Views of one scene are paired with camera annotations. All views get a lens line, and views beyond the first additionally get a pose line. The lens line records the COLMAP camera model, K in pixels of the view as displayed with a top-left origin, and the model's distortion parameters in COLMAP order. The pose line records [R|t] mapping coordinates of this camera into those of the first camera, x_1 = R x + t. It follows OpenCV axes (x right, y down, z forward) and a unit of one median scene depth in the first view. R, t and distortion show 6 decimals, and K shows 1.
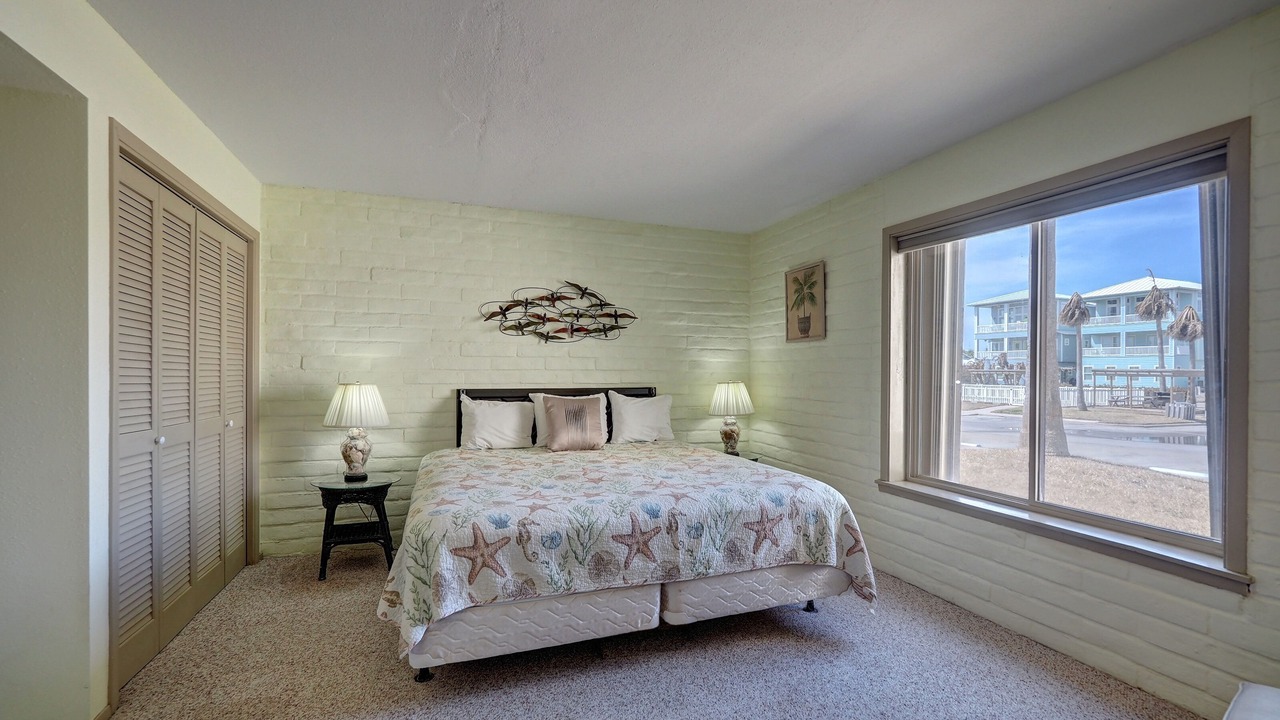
lens RADIAL K [[535.3, 0, 640.9], [0, 535.3, 370.4], [0, 0, 1]] dist [-0.001307, -0.004330]
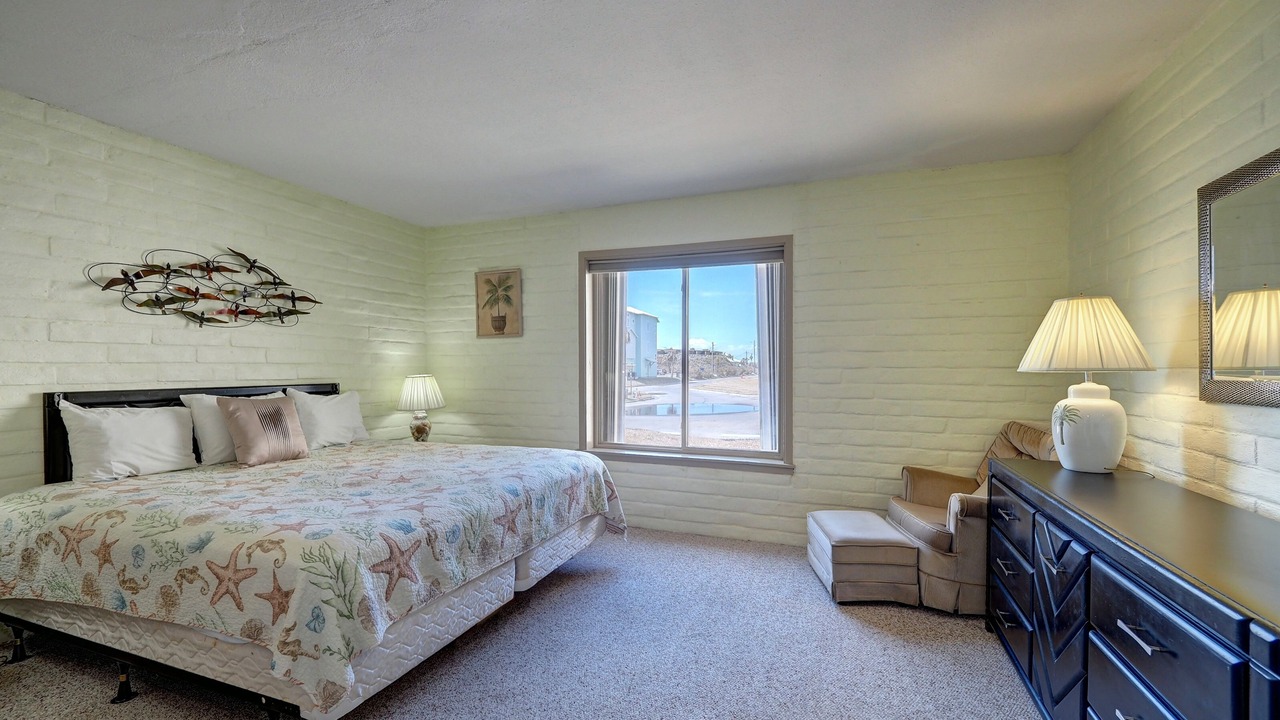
lens RADIAL K [[535.3, 0, 638.5], [0, 535.3, 368.7], [0, 0, 1]] dist [-0.001307, -0.004330]
pose [[0.658392, -0.006429, 0.752648, -0.363759], [0.002971, 0.999978, 0.005943, 0.004720], [-0.752669, -0.001676, 0.658396, 0.052046]]
